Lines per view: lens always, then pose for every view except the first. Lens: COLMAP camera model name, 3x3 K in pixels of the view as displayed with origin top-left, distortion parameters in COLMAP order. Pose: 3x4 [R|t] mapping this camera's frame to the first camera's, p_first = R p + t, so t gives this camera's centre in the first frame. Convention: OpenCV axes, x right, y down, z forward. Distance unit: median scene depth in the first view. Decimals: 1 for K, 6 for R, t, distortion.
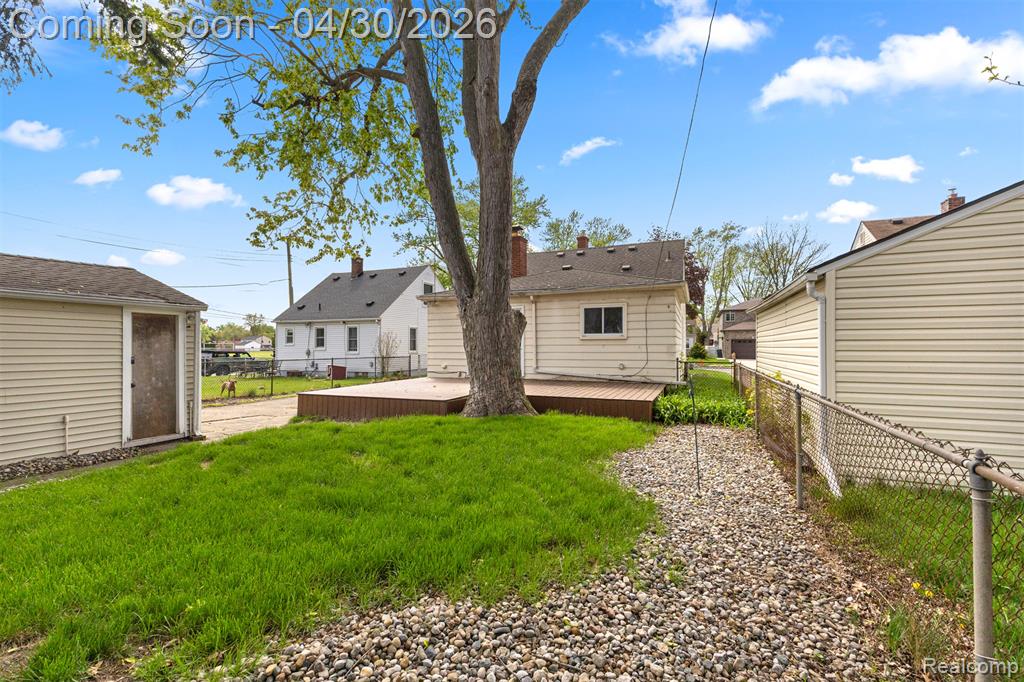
lens RADIAL K [[438.5, 0, 506.6], [0, 438.5, 346.3], [0, 0, 1]] dist [0.008972, 0.000003]
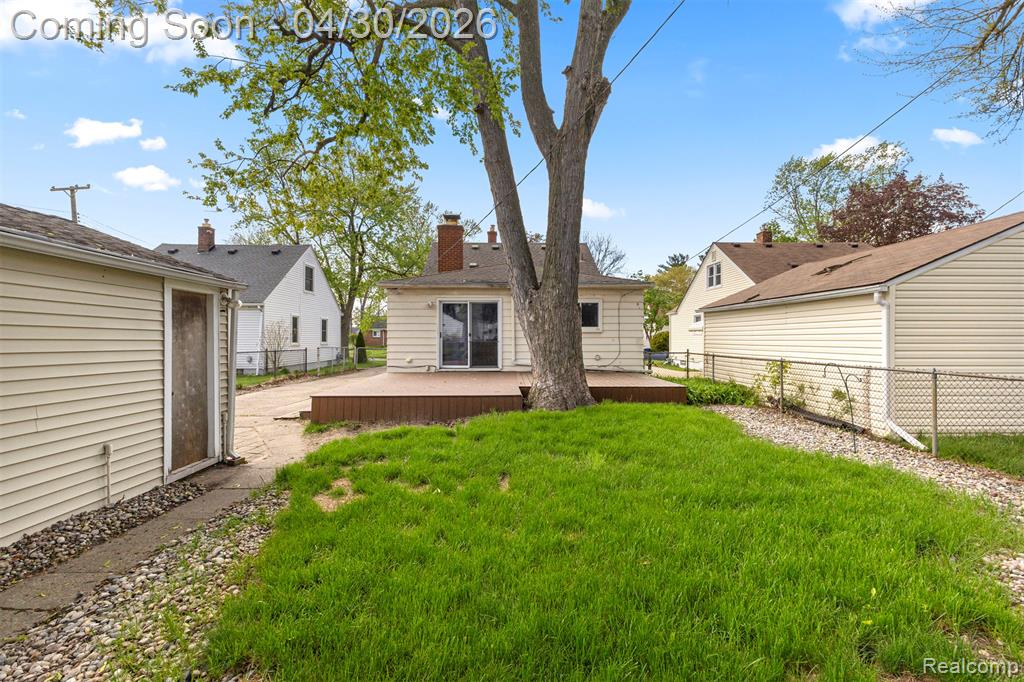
lens RADIAL K [[438.5, 0, 507.9], [0, 438.5, 343.9], [0, 0, 1]] dist [0.008972, 0.000003]
pose [[0.916865, -0.001372, 0.399196, -0.398610], [-0.003672, 0.999923, 0.011869, 0.000157], [-0.399181, -0.012348, 0.916789, 0.095987]]
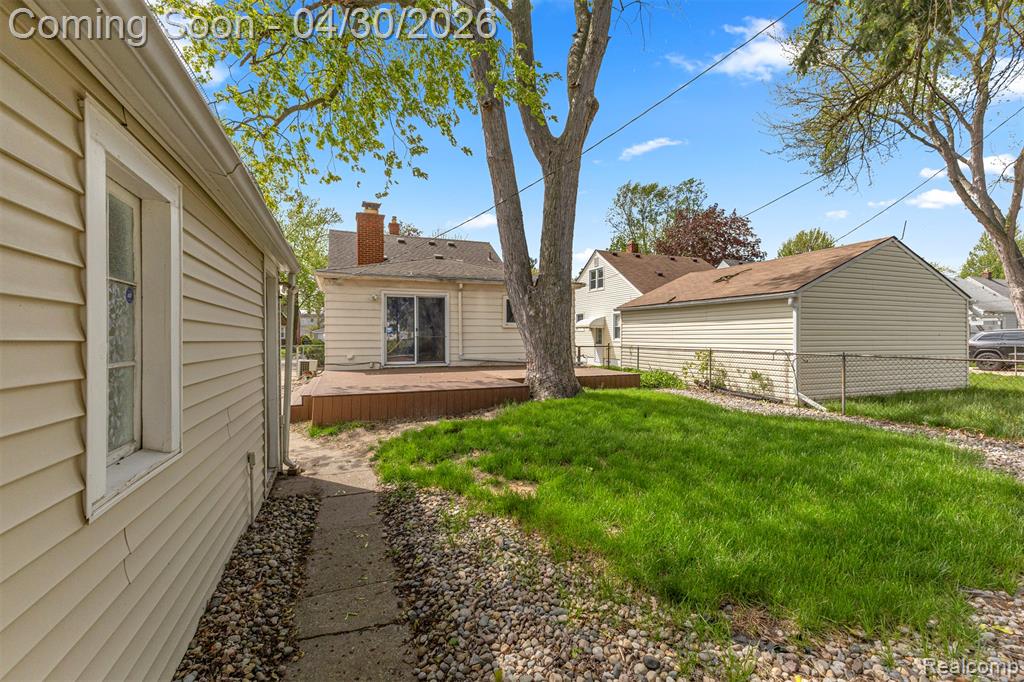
lens RADIAL K [[438.5, 0, 508.8], [0, 438.5, 343.5], [0, 0, 1]] dist [0.008972, 0.000003]
pose [[0.727935, -0.008424, 0.685595, -0.626211], [-0.002263, 0.999890, 0.014688, 0.008389], [-0.685643, -0.012243, 0.727835, 0.215377]]
